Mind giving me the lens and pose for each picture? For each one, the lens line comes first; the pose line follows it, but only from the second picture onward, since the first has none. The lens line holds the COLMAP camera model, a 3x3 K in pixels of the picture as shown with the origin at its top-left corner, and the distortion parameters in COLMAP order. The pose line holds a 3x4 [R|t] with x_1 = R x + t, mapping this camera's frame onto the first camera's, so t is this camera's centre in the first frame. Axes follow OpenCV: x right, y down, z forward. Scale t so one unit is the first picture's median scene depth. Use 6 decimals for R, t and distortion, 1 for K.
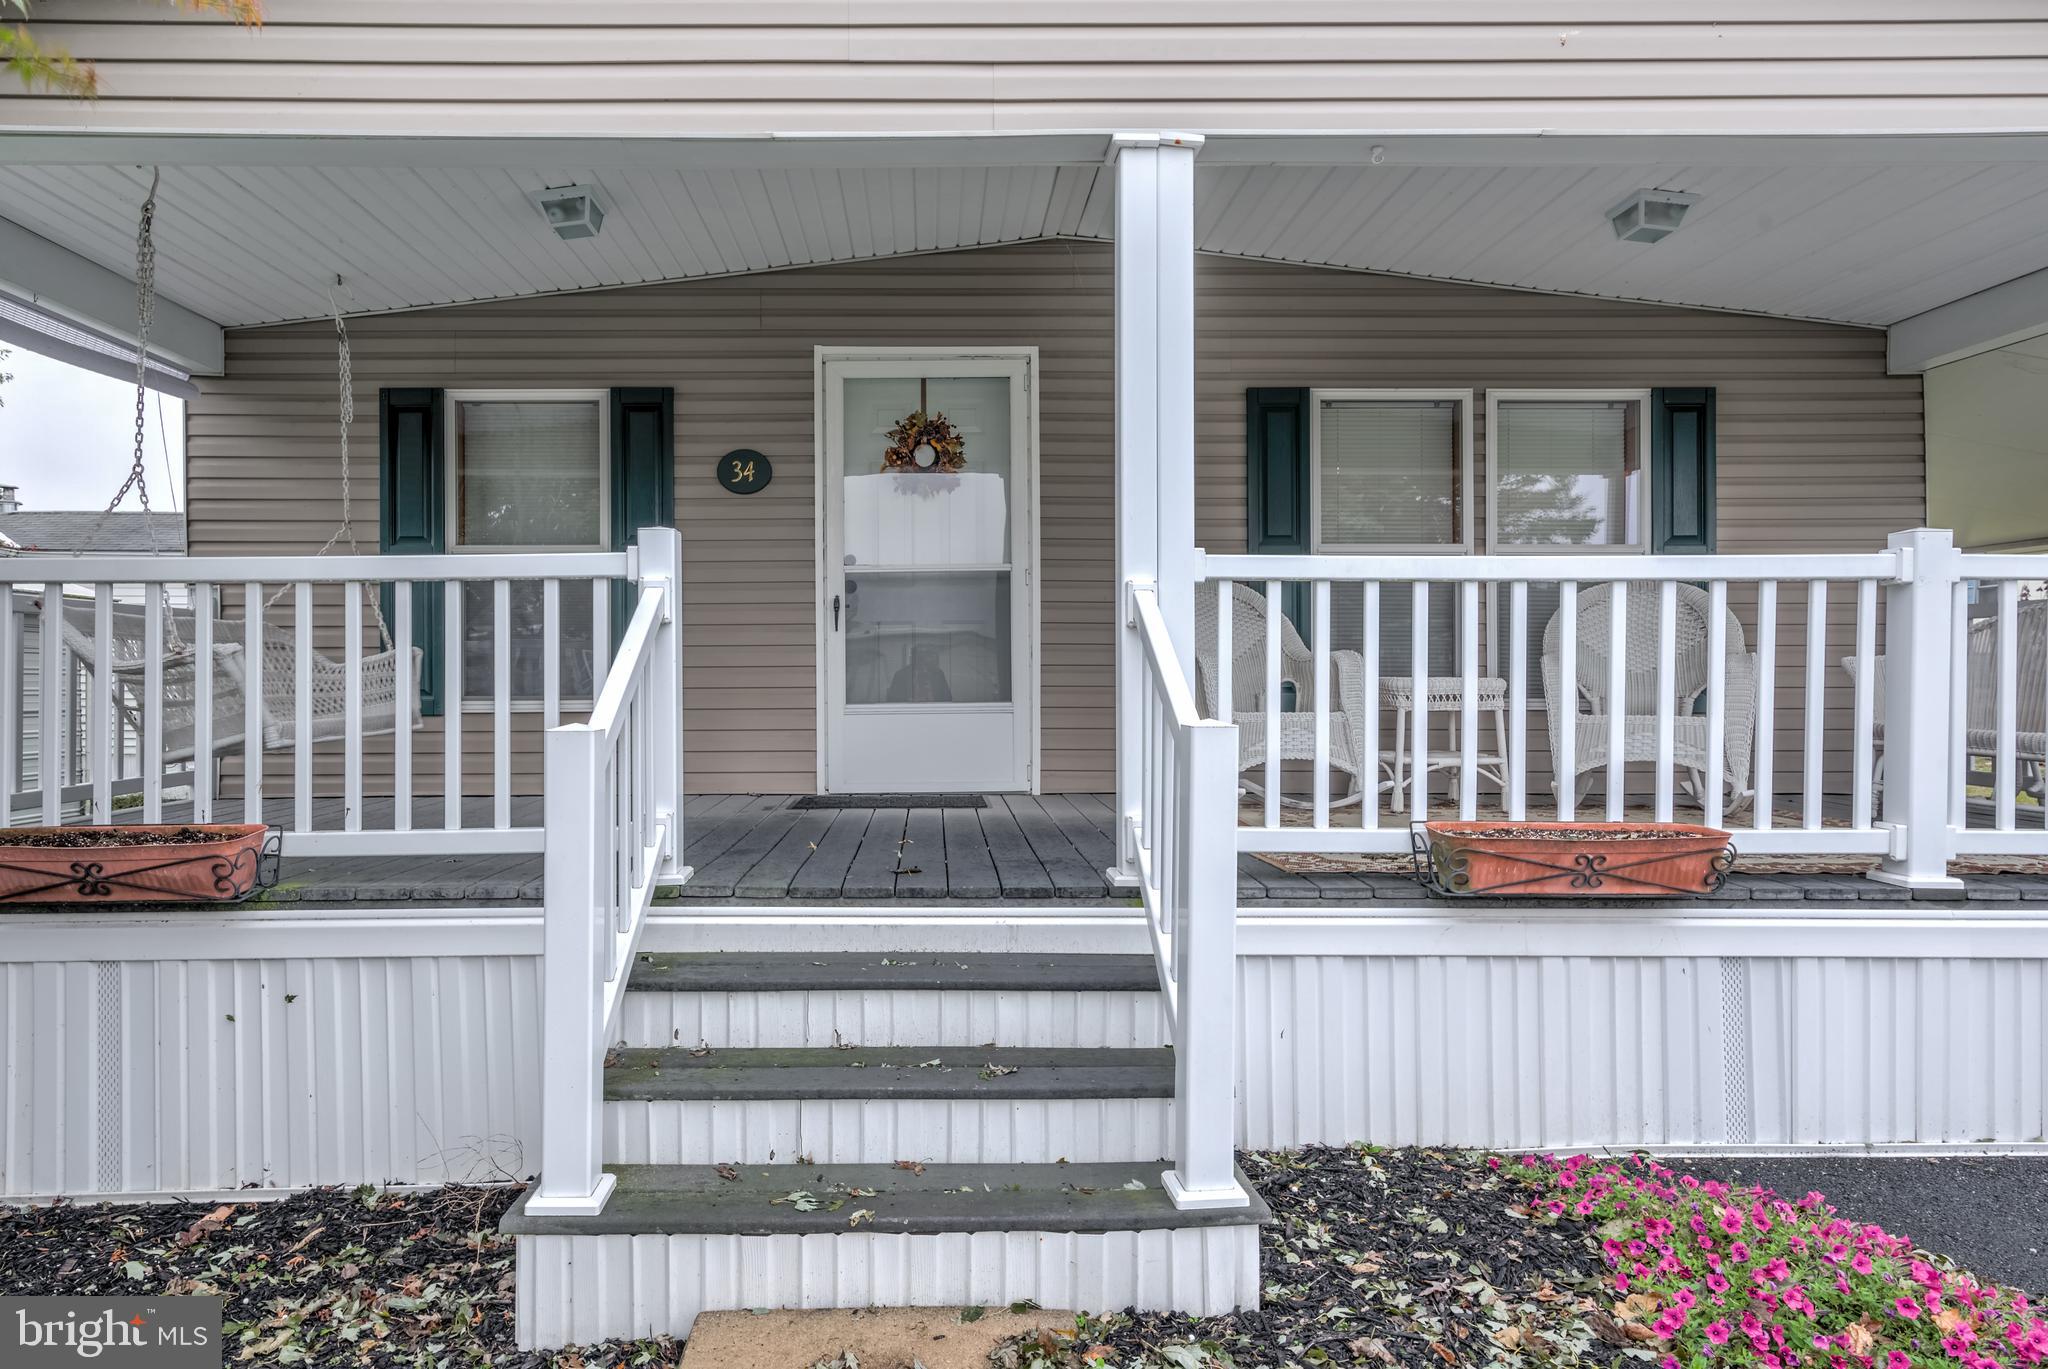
lens RADIAL K [[1196.3, 0, 1024.0], [0, 1196.3, 684.5], [0, 0, 1]] dist [0.021310, -0.000715]
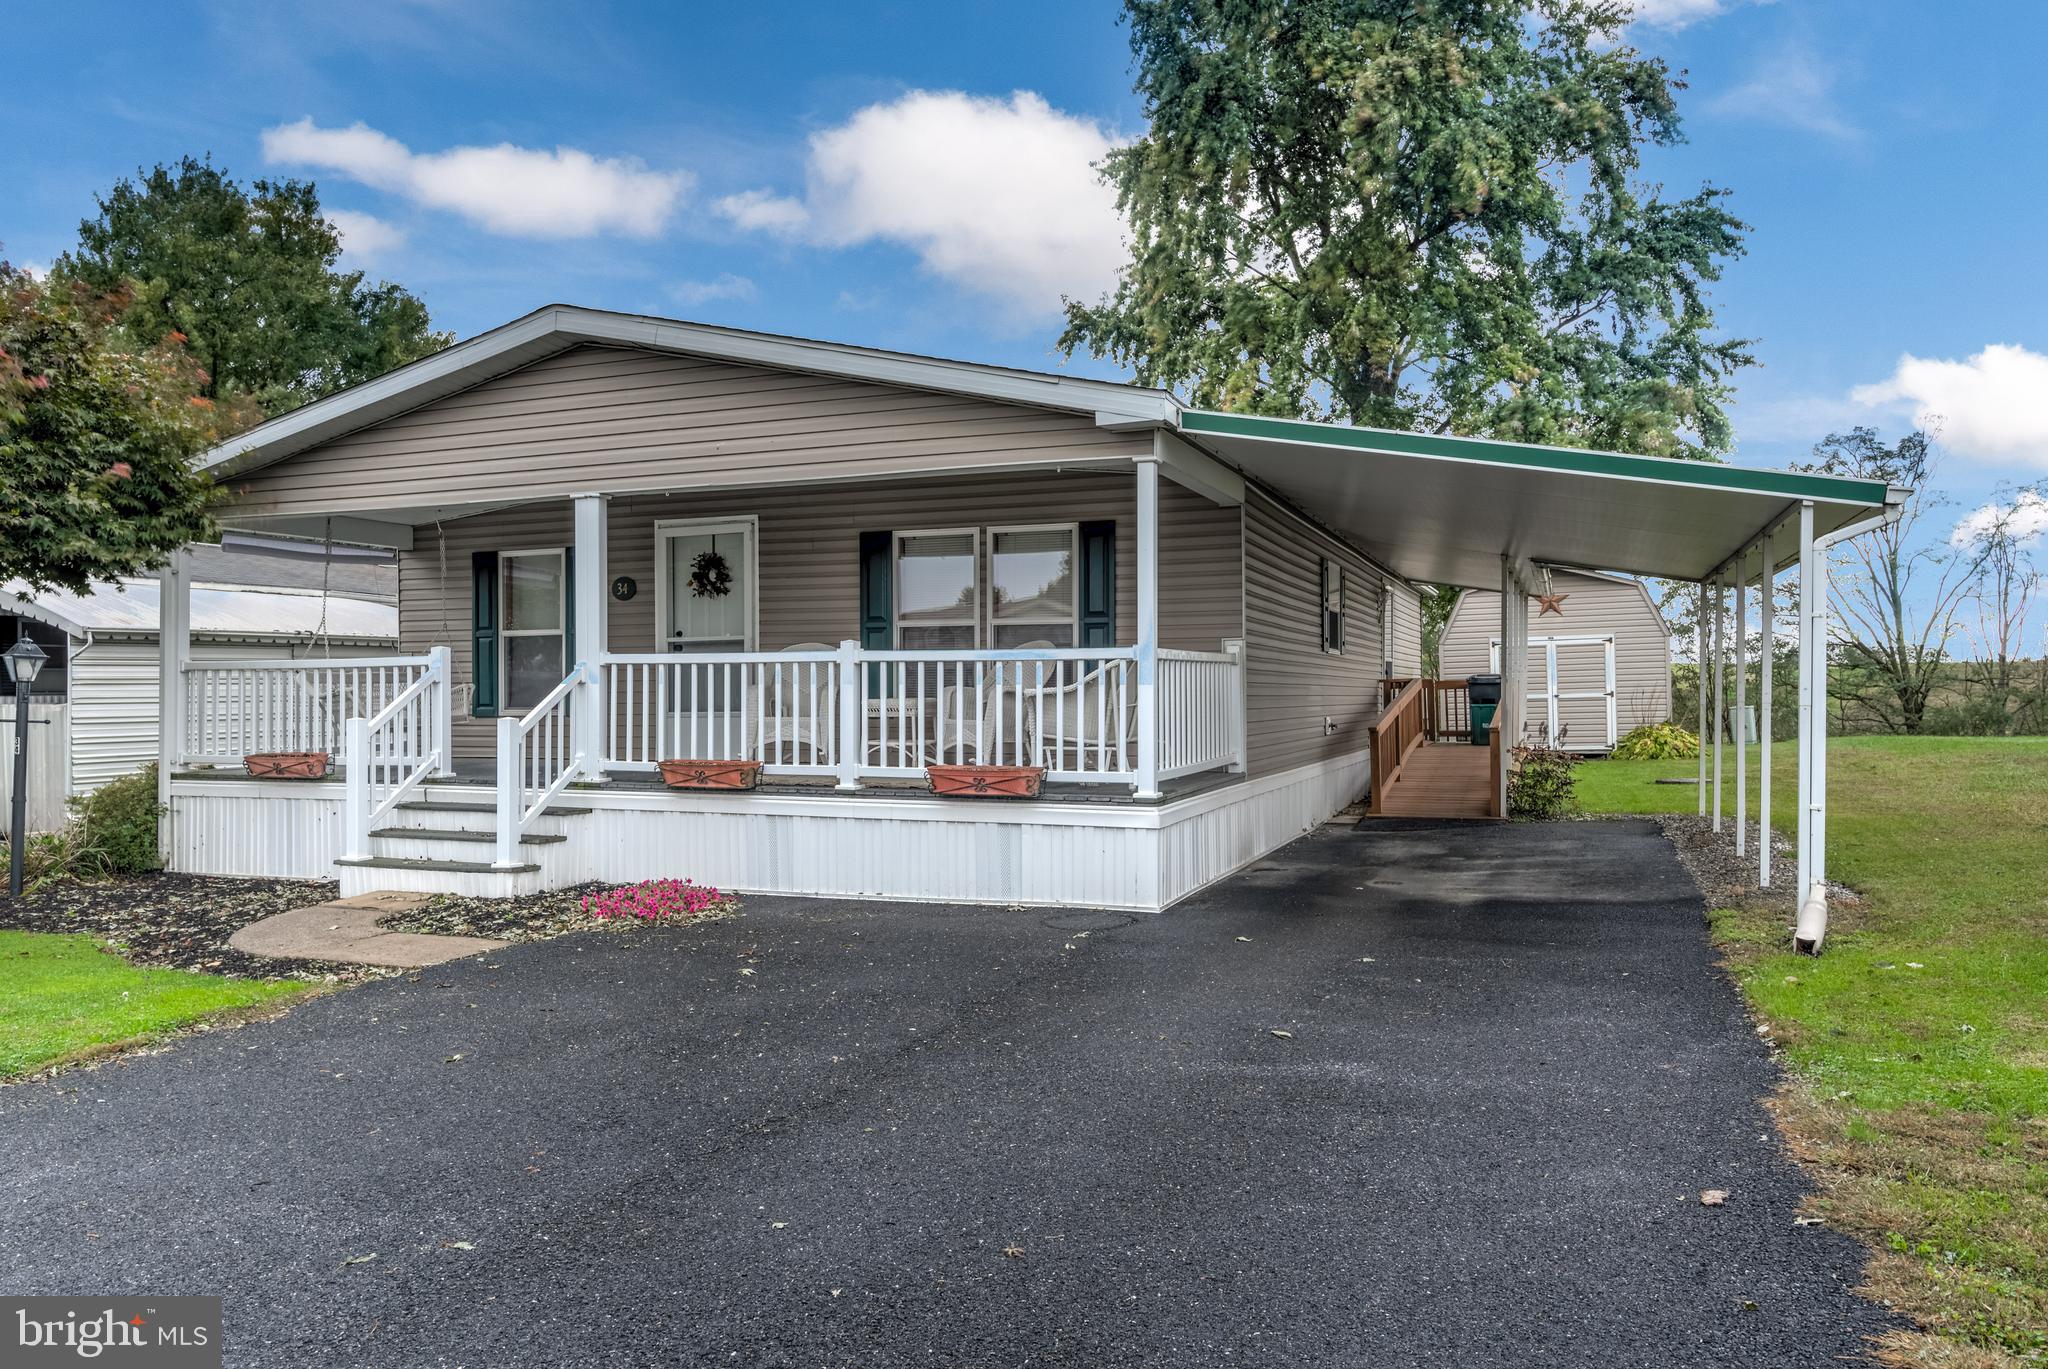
lens RADIAL K [[1391.8, 0, 1021.5], [0, 1391.8, 701.8], [0, 0, 1]] dist [0.032148, -0.000275]
pose [[0.926197, 0.001137, -0.377038, 1.177438], [0.002615, 0.999952, 0.009440, -0.018656], [0.377031, -0.009730, 0.926150, -0.803096]]
